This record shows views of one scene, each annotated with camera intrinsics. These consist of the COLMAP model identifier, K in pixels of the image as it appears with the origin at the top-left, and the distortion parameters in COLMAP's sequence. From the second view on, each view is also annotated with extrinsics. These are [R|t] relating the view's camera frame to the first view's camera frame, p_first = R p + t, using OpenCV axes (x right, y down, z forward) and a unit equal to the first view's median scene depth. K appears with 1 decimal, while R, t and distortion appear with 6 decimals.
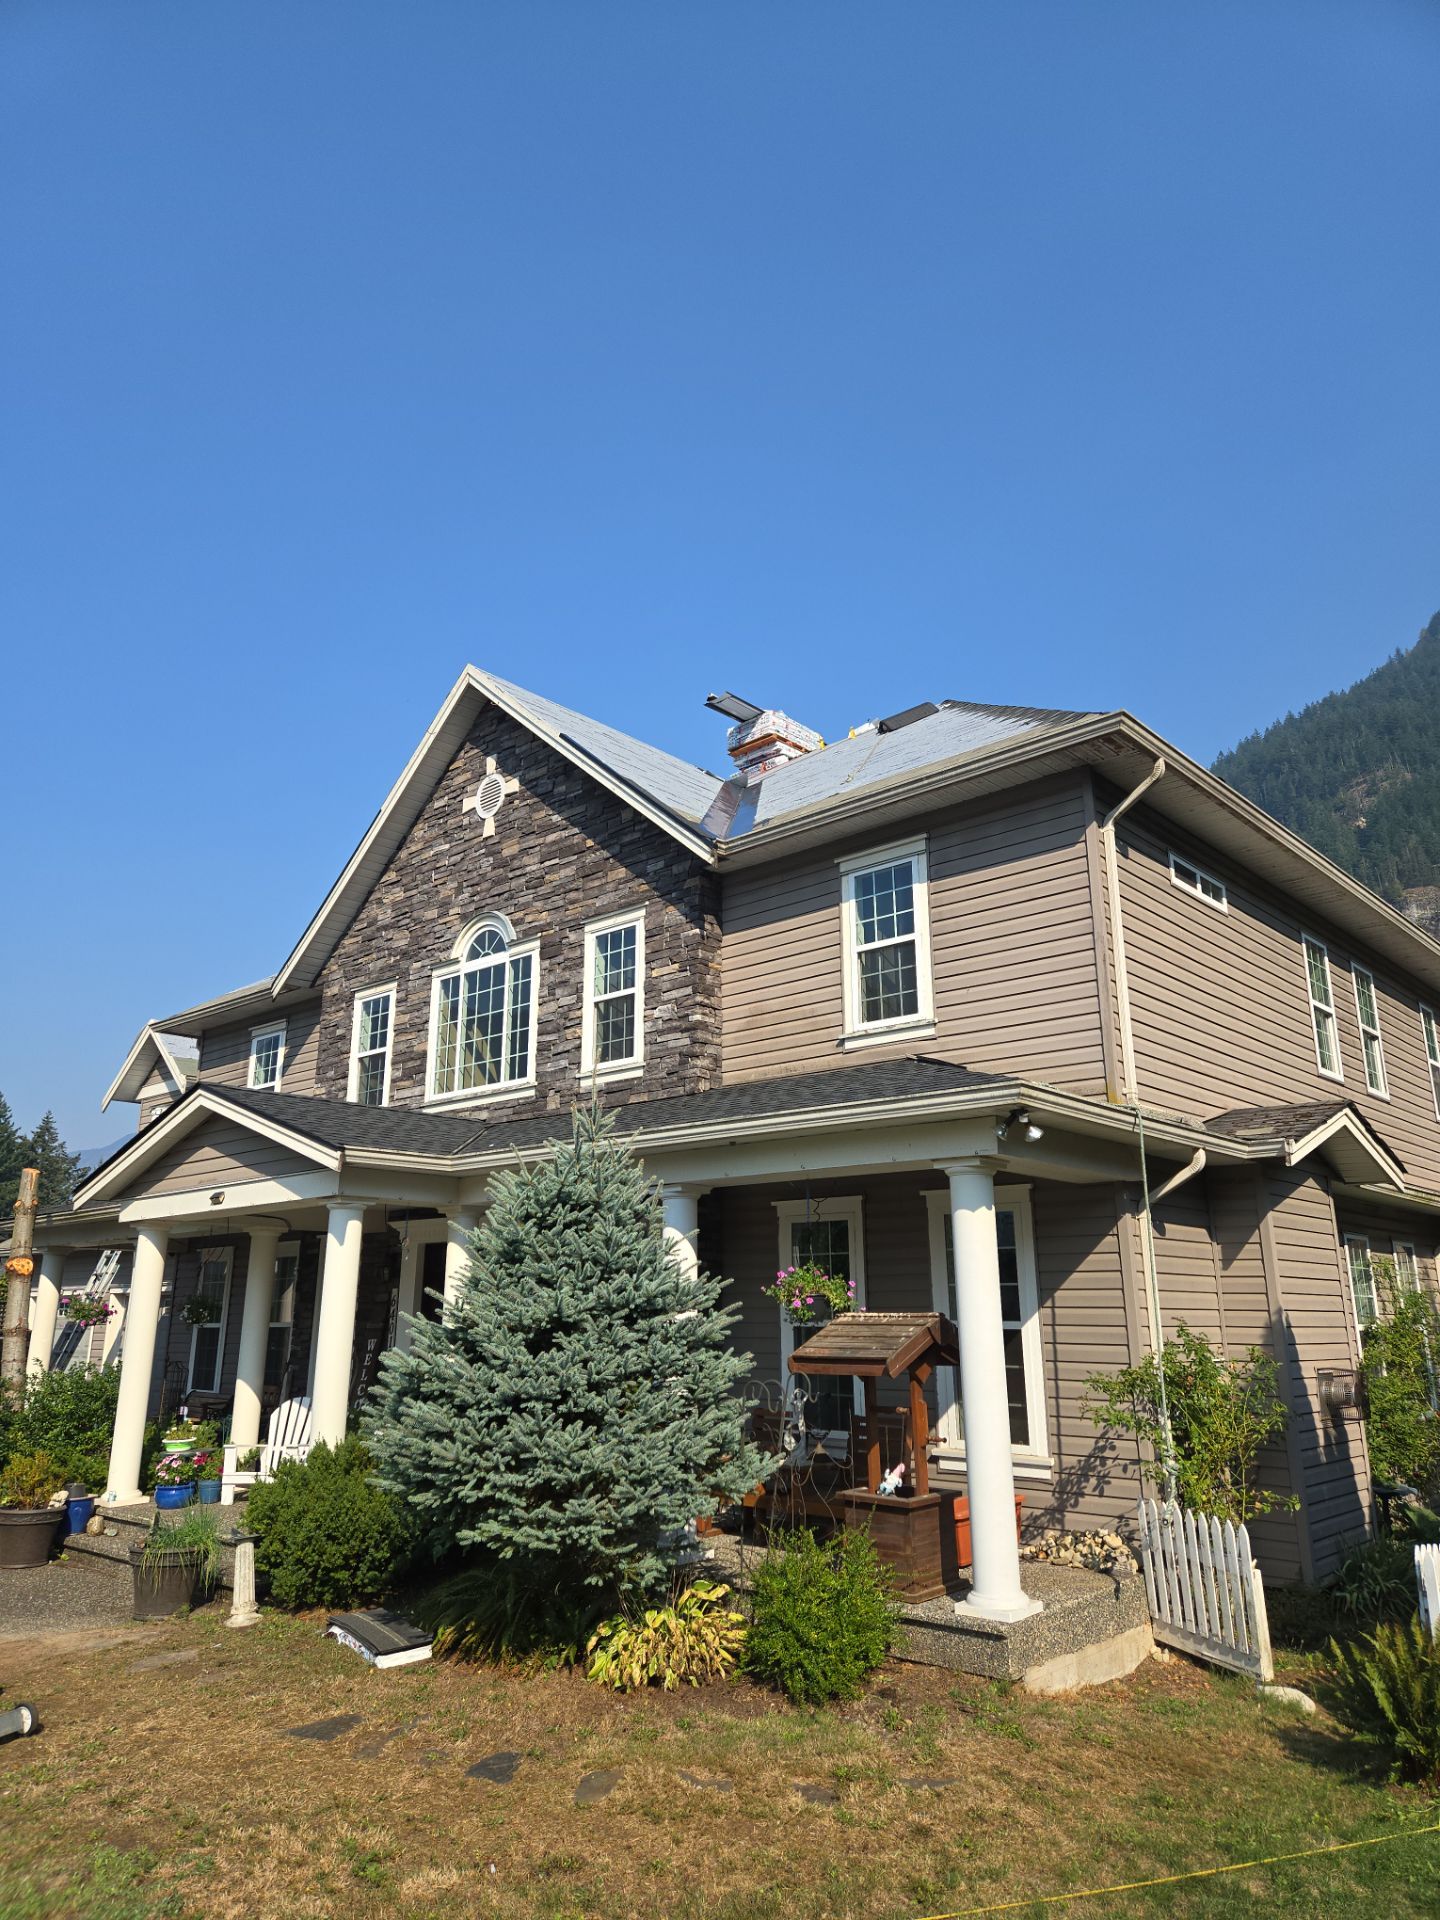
lens RADIAL K [[1321.4, 0, 720.0], [0, 1321.4, 960.0], [0, 0, 1]] dist [0.103137, -0.099303]
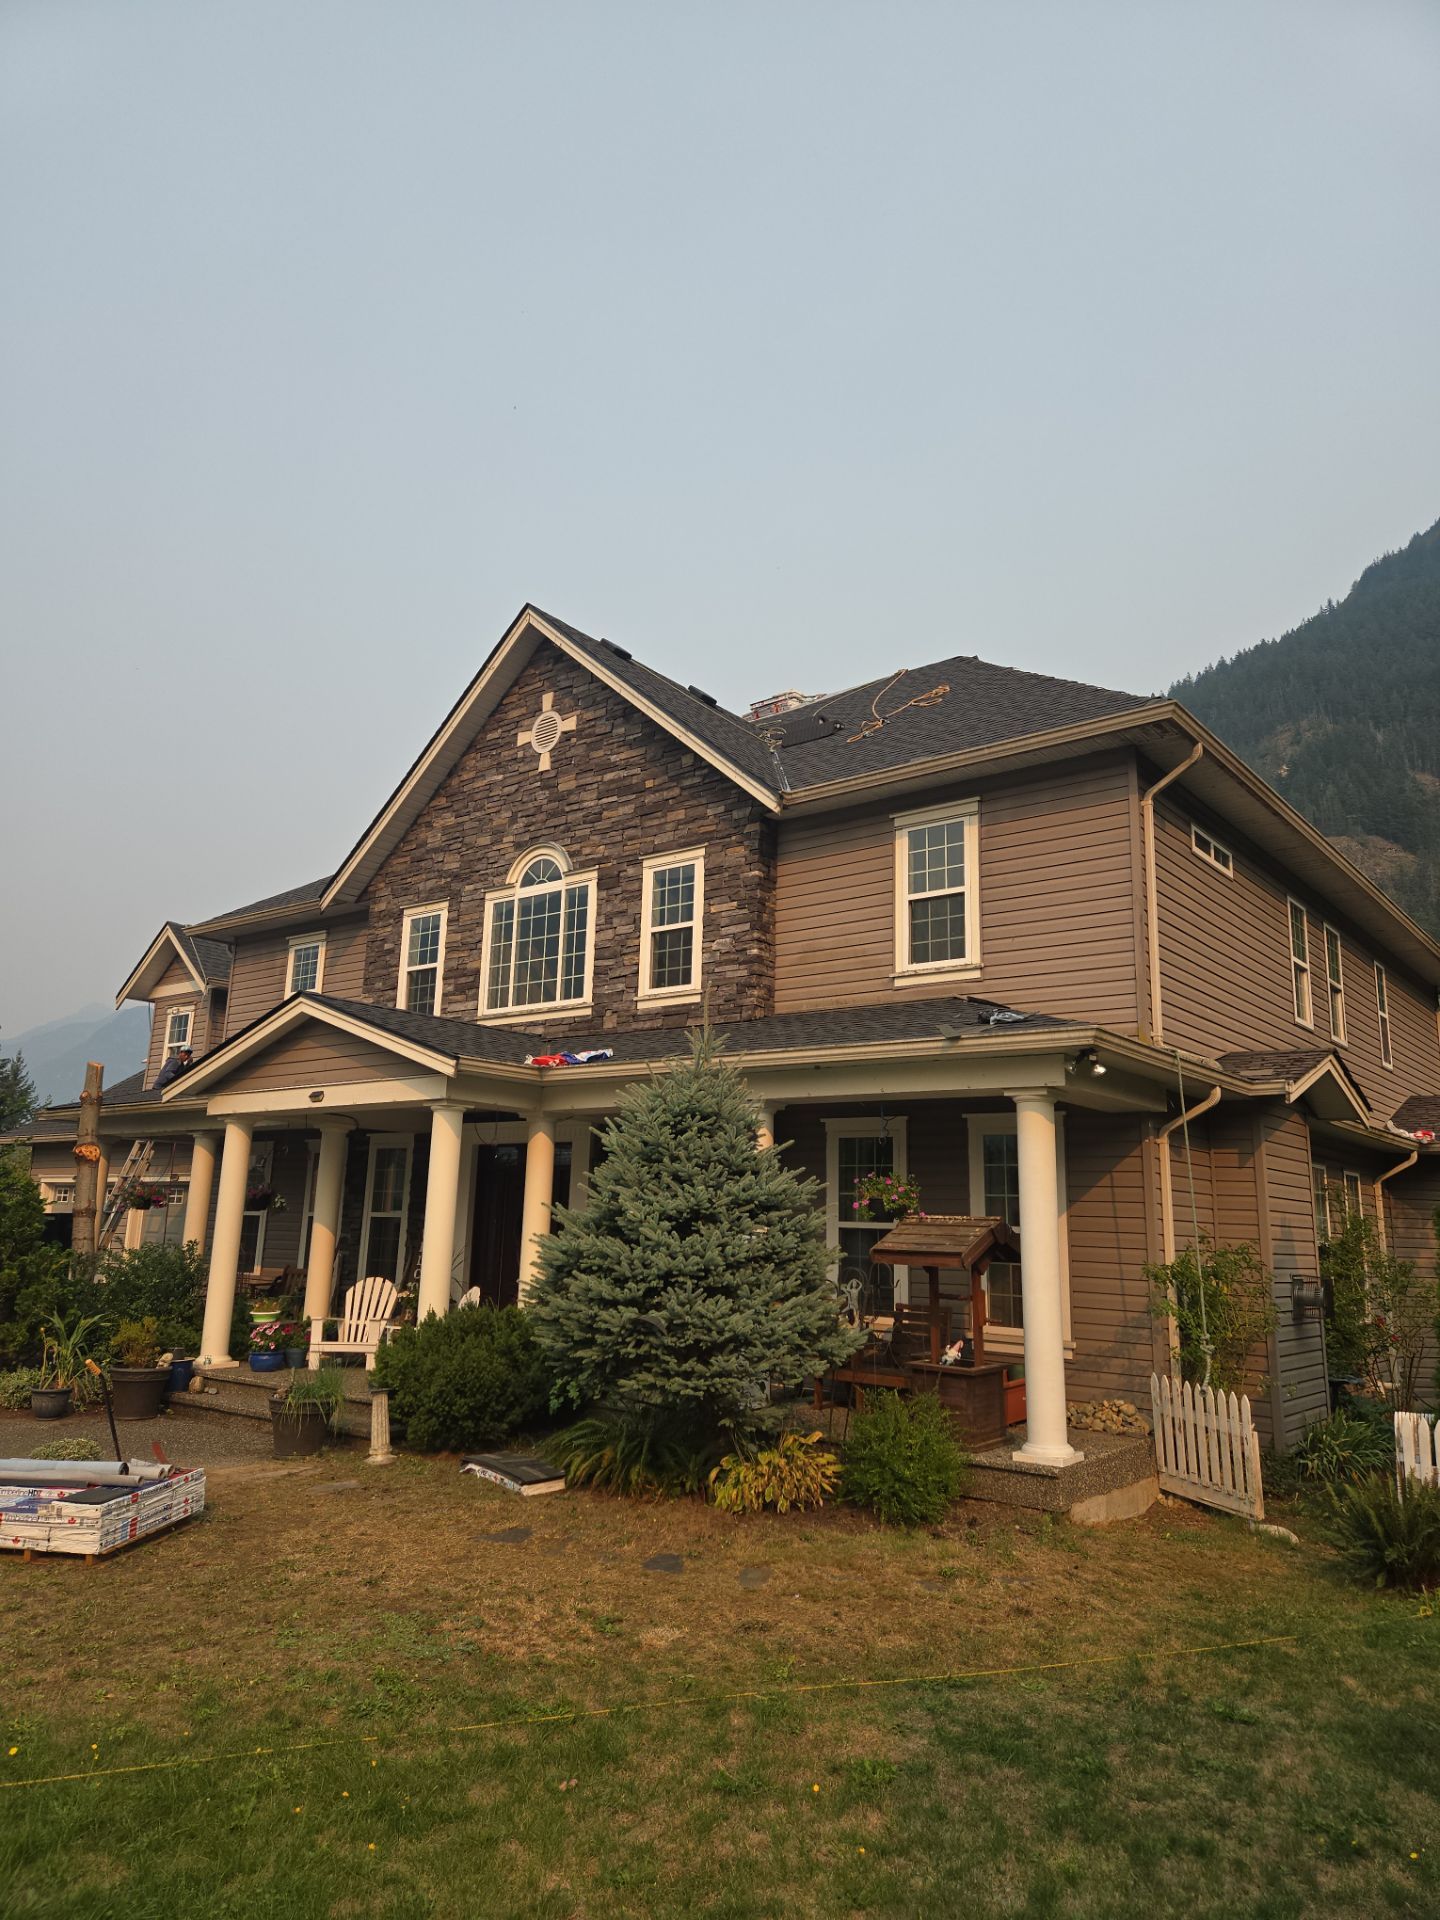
lens RADIAL K [[1321.4, 0, 720.0], [0, 1321.4, 960.0], [0, 0, 1]] dist [0.103137, -0.099303]
pose [[0.997400, 0.041449, 0.058952, -0.122283], [-0.045003, 0.997165, 0.060300, -0.016236], [-0.056285, -0.062796, 0.996438, -0.108718]]
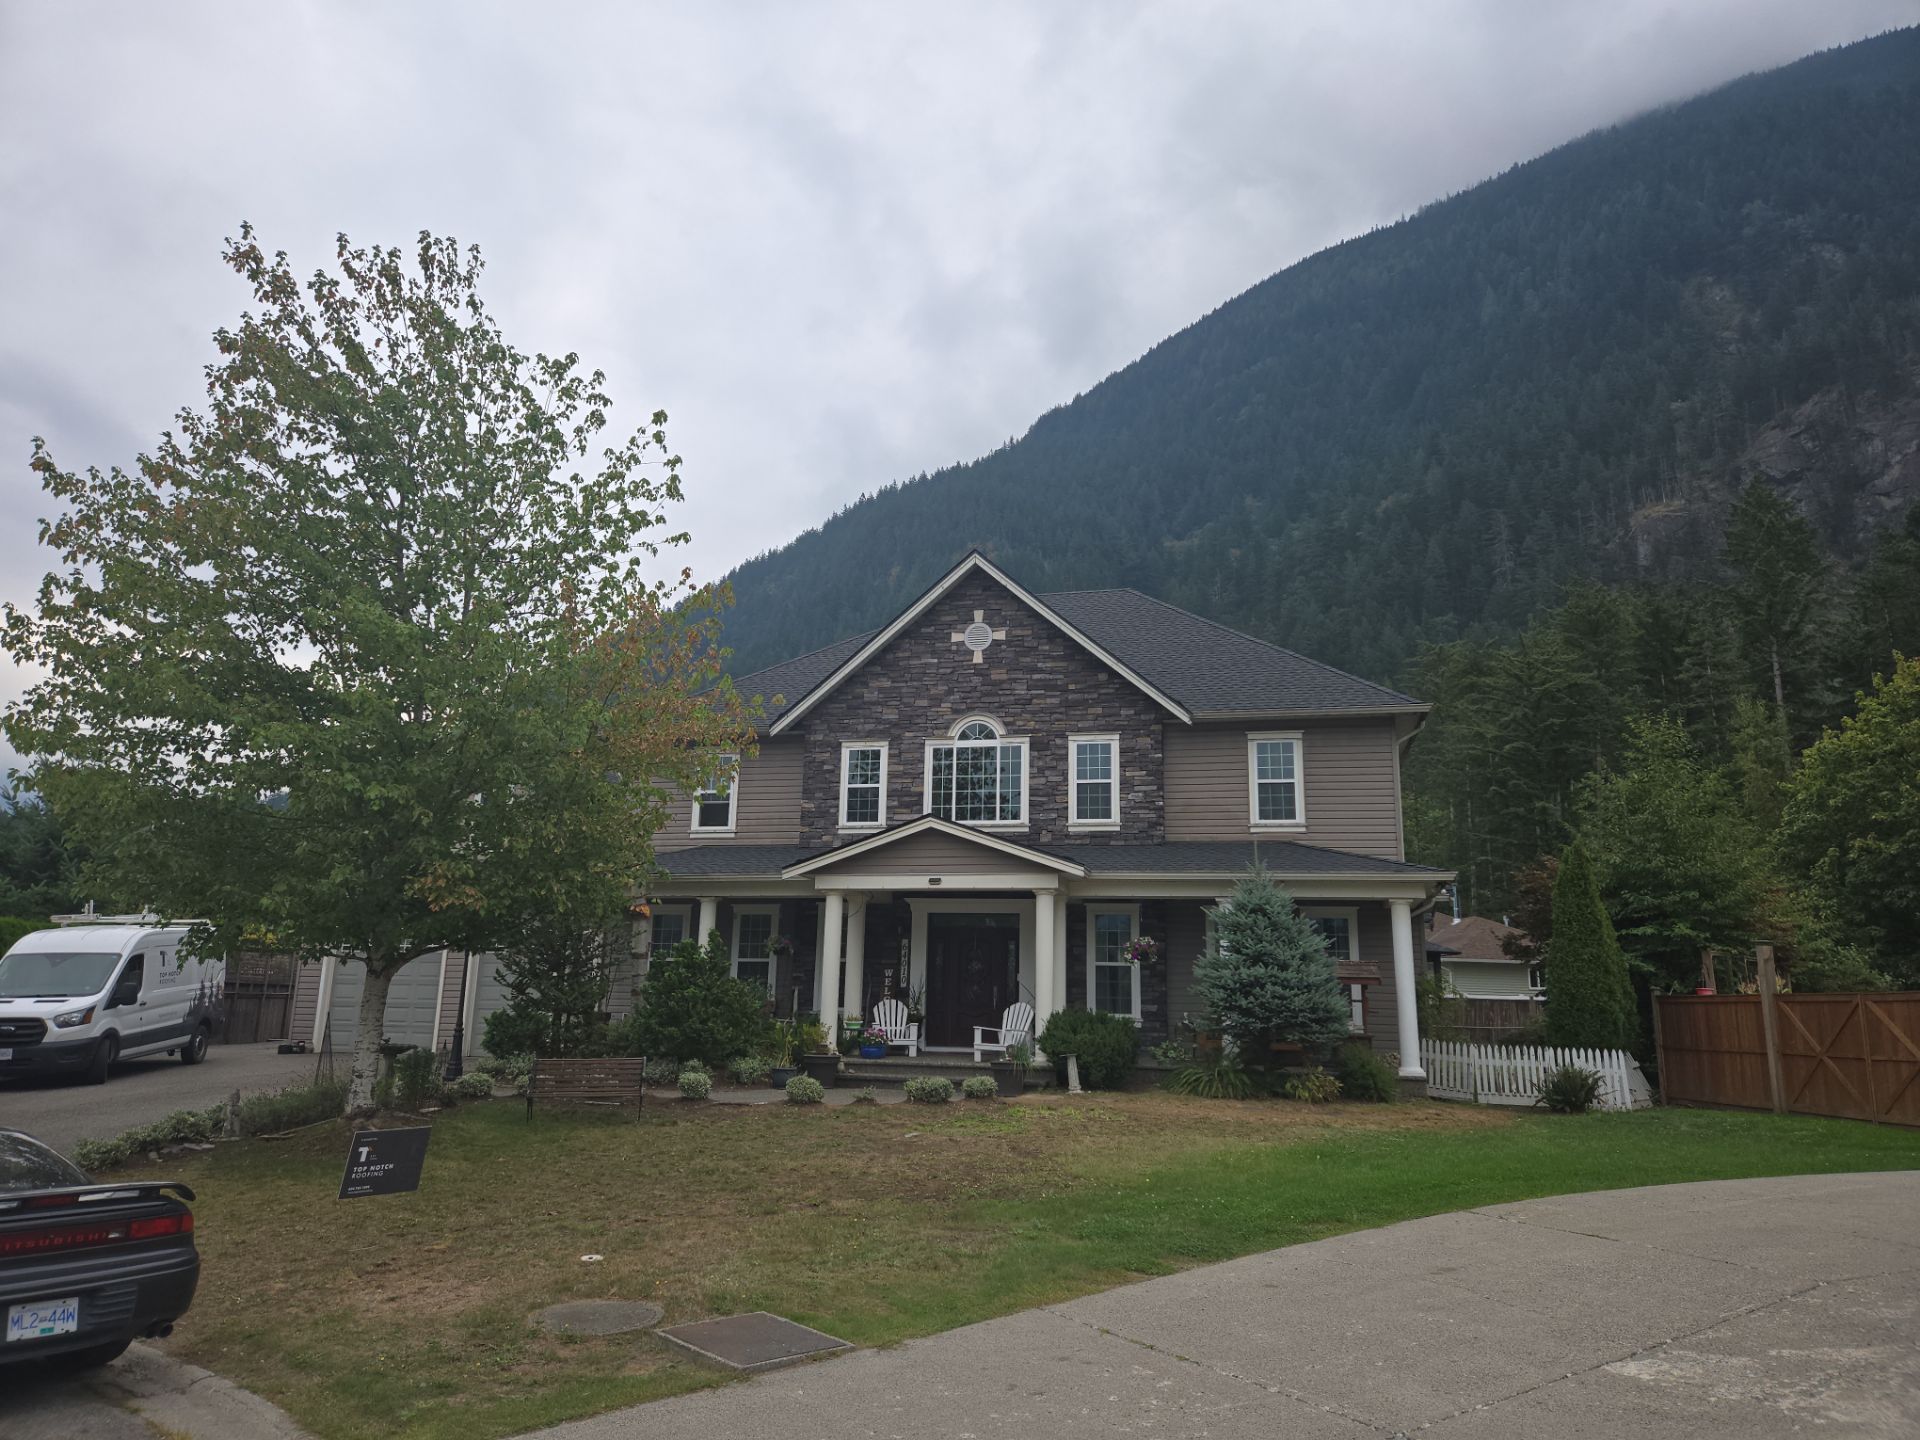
lens RADIAL K [[1321.4, 0, 993.3], [0, 1321.4, 722.7], [0, 0, 1]] dist [0.103137, -0.099303]
pose [[0.867851, 0.126541, 0.480439, -1.235180], [-0.151600, 0.988349, 0.013527, -0.063278], [-0.473130, -0.084574, 0.876924, -0.550631]]
